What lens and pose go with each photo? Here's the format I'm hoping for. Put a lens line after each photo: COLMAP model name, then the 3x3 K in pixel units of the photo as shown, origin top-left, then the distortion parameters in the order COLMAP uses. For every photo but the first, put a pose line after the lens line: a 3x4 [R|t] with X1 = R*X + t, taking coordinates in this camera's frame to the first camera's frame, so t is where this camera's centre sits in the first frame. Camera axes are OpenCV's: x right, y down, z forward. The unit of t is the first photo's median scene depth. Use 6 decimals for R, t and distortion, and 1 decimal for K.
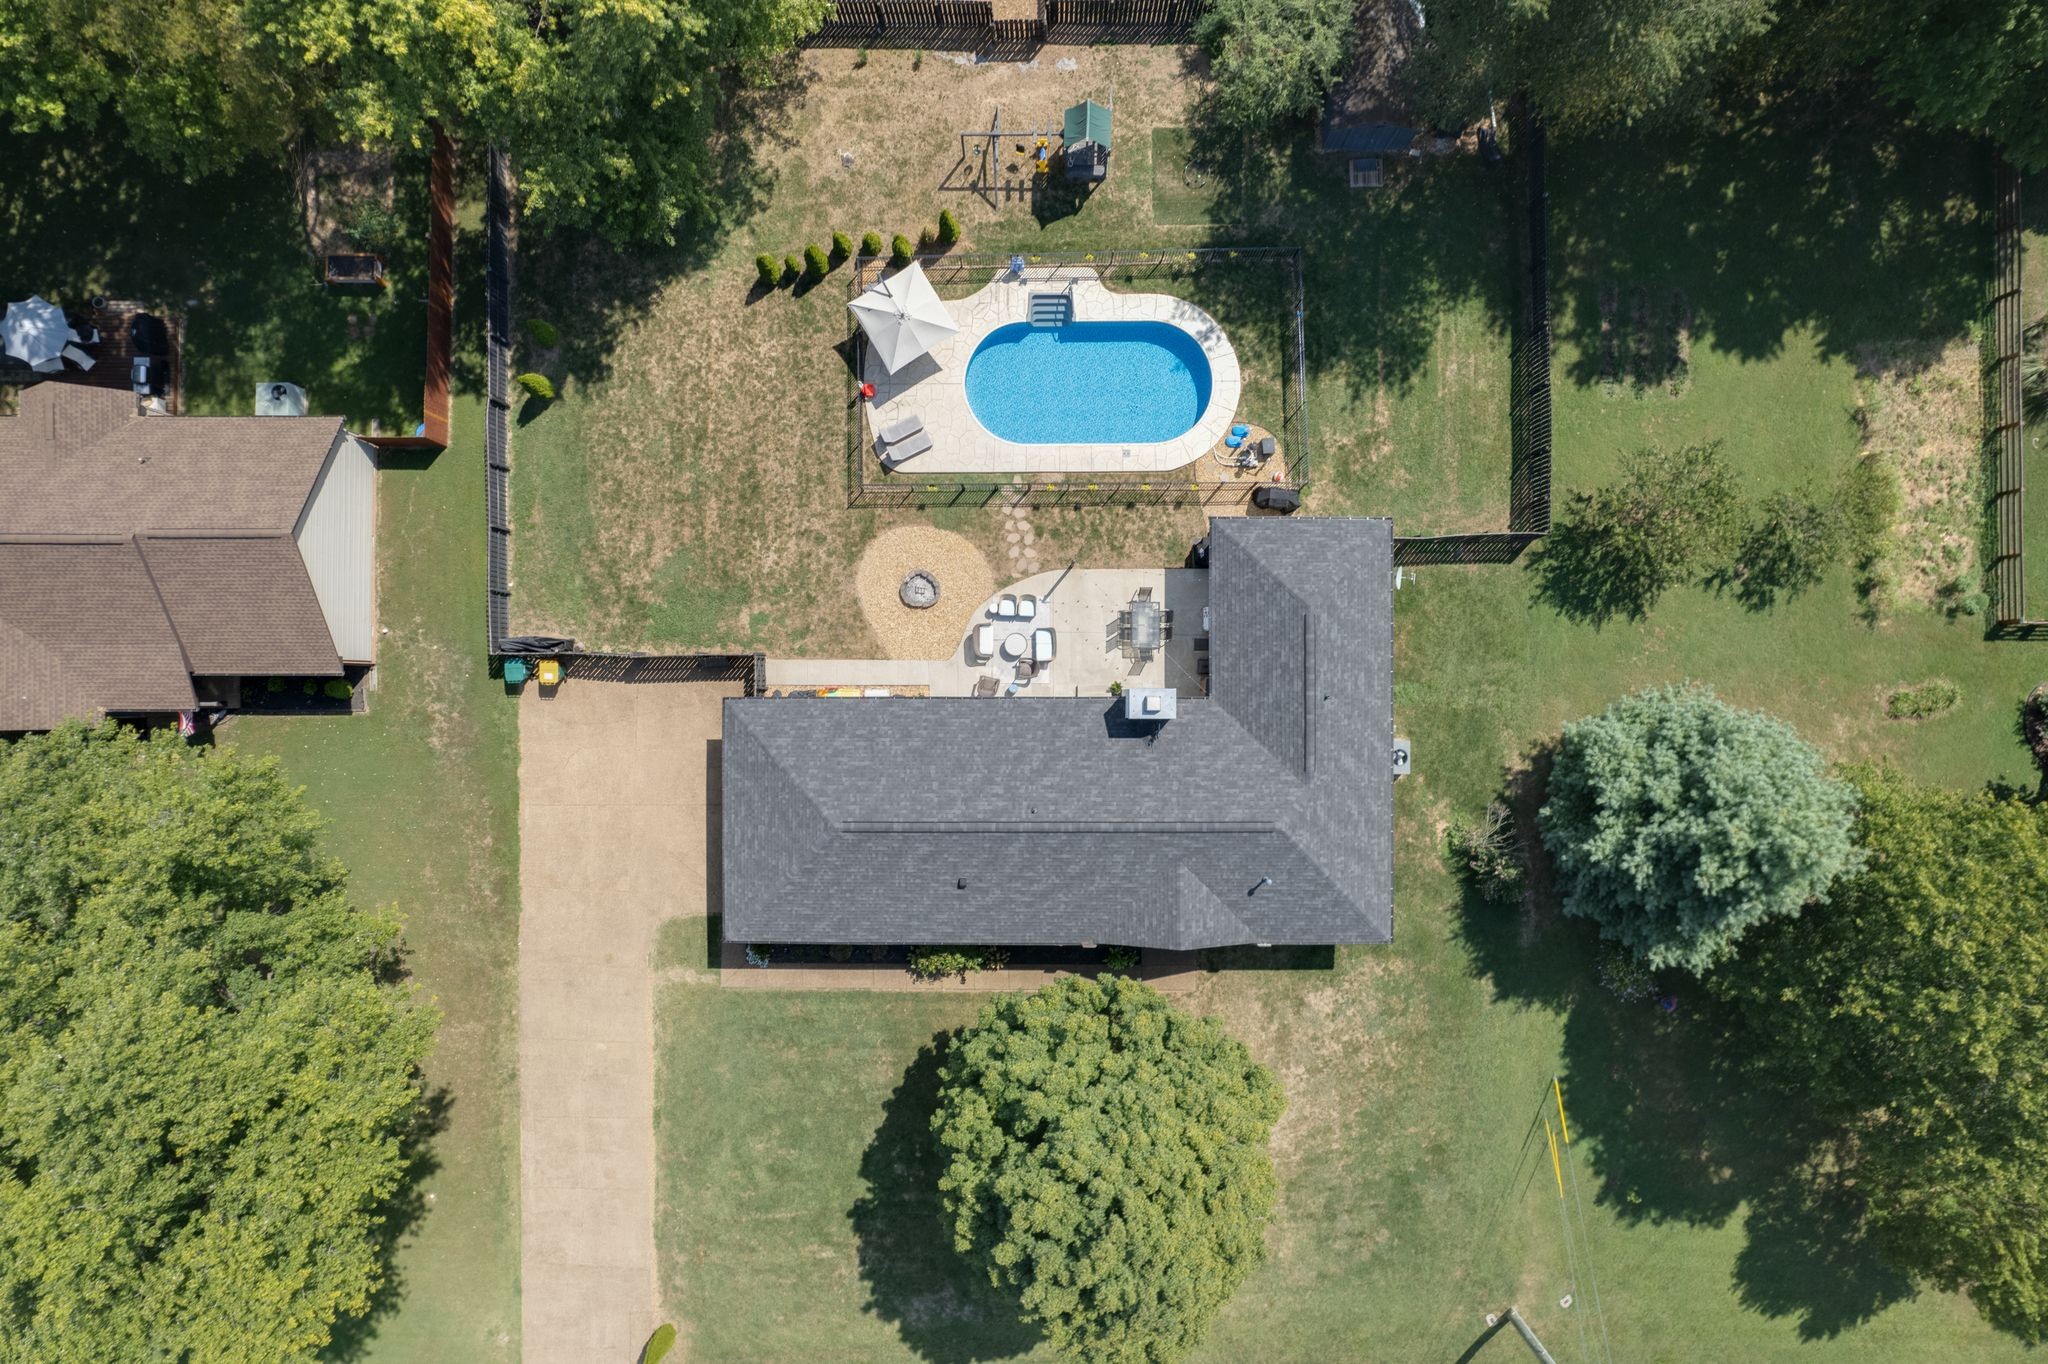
lens RADIAL K [[997.1, 0, 1024.0], [0, 997.1, 682.0], [0, 0, 1]] dist [-0.067339, 0.028085]
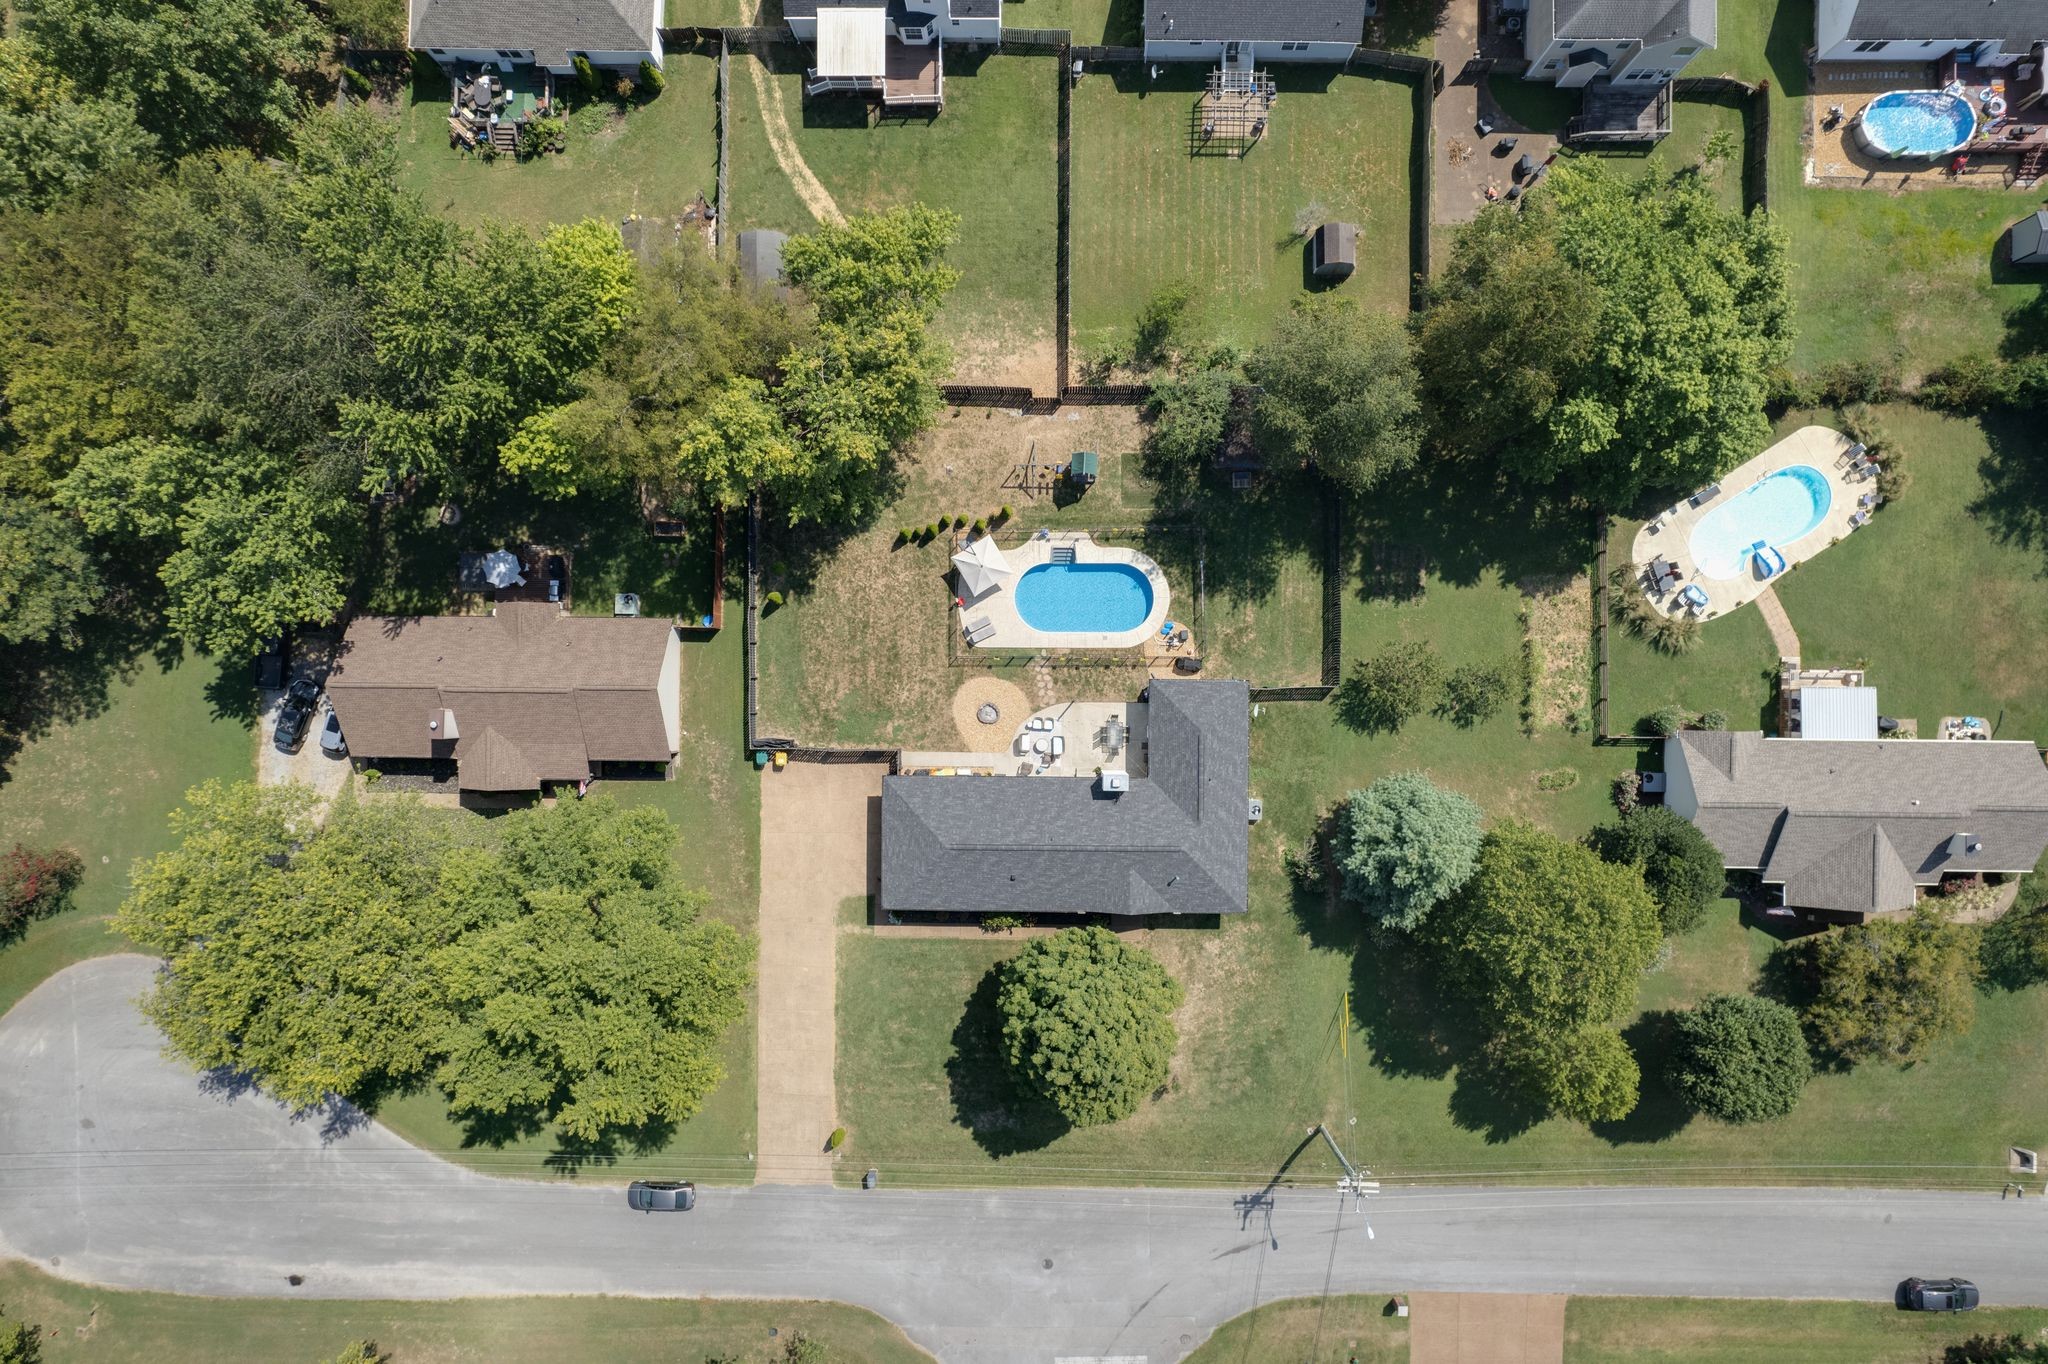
lens RADIAL K [[997.1, 0, 1024.0], [0, 997.1, 682.0], [0, 0, 1]] dist [-0.067339, 0.028085]
pose [[0.999934, 0.007807, -0.008473, -0.026710], [-0.007848, 0.999957, -0.004910, -0.142666], [0.008434, 0.004976, 0.999952, -0.795457]]
